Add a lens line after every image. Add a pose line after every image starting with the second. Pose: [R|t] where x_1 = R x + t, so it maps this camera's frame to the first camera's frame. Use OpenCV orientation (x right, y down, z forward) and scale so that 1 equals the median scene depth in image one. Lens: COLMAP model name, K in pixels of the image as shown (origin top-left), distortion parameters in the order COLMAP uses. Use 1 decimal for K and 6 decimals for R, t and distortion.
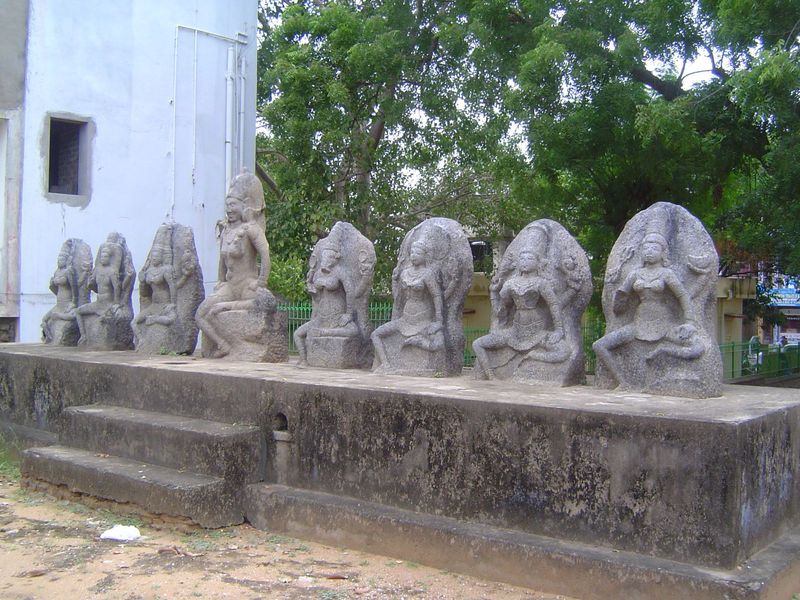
lens RADIAL K [[905.7, 0, 399.9], [0, 905.7, 298.2], [0, 0, 1]] dist [-0.022474, 0.000000]
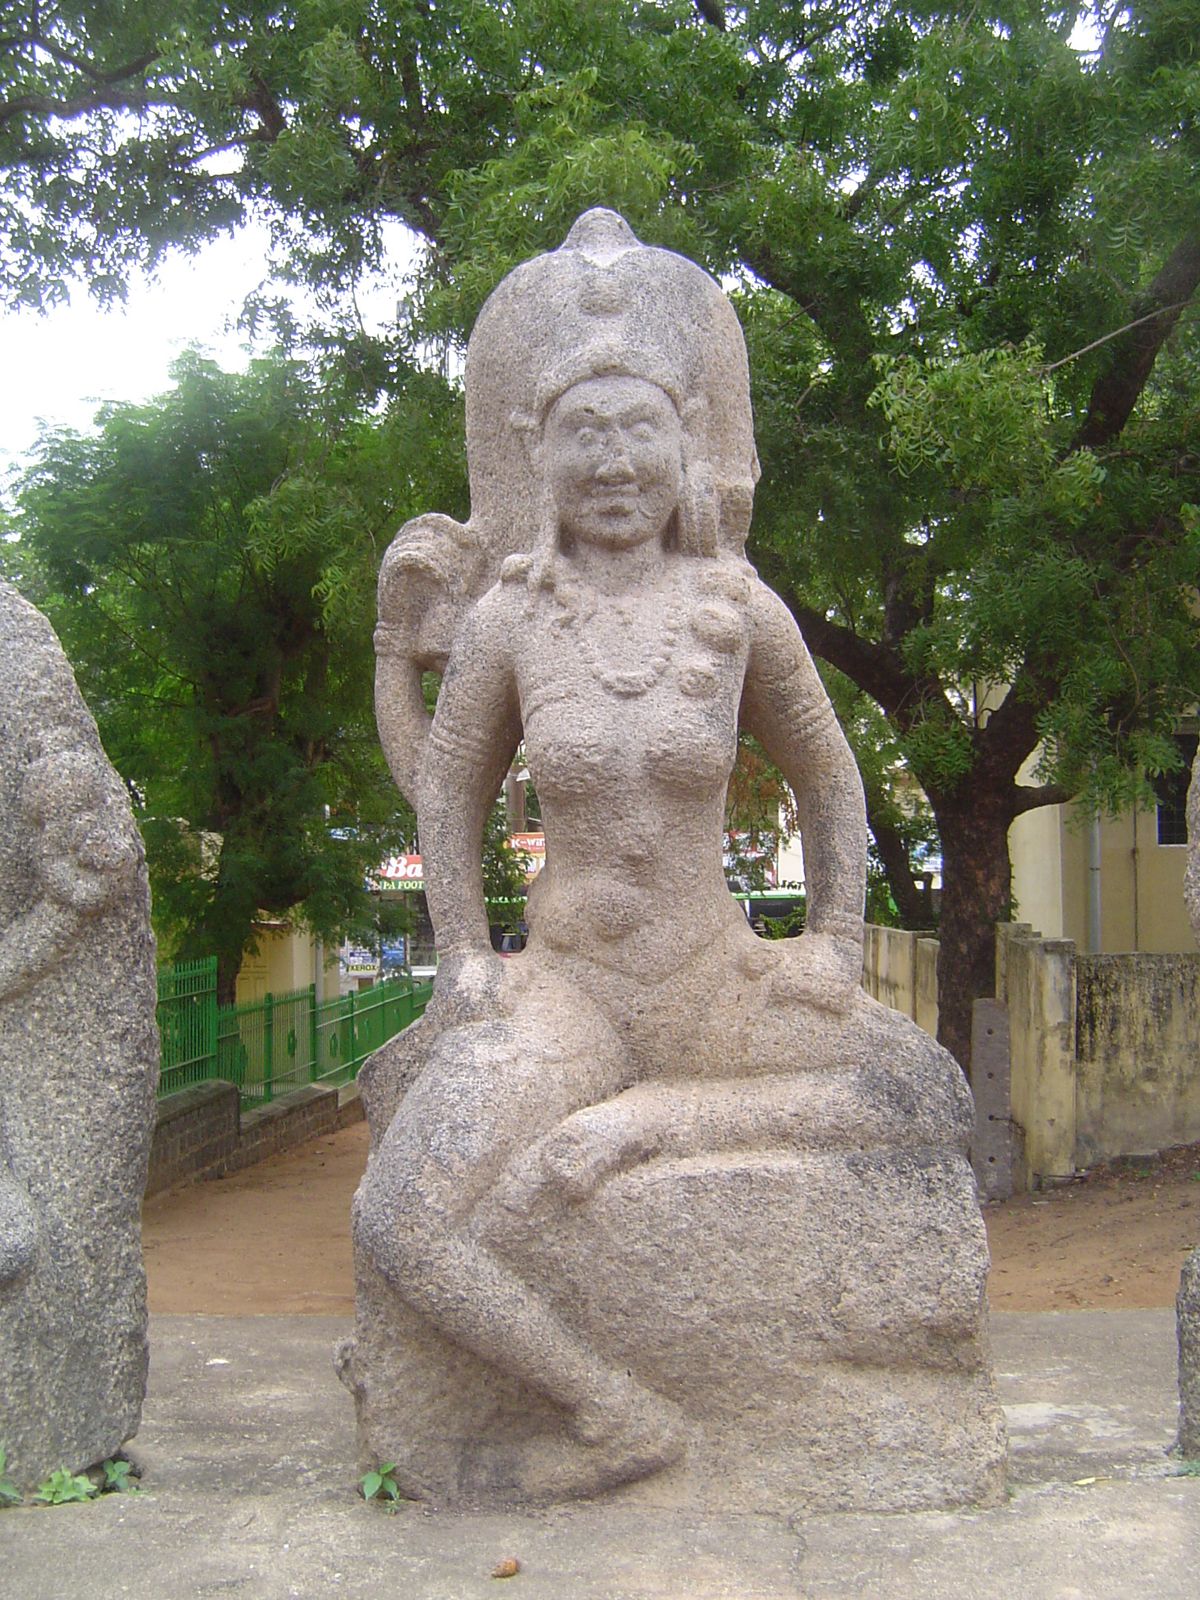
lens RADIAL K [[1811.5, 0, 600.3], [0, 1811.5, 800.8], [0, 0, 1]] dist [-0.022474, 0.000000]
pose [[0.780221, -0.003339, 0.625495, -0.374995], [0.015833, 0.999771, -0.014413, -0.039352], [-0.625303, 0.021149, 0.780095, 0.779795]]
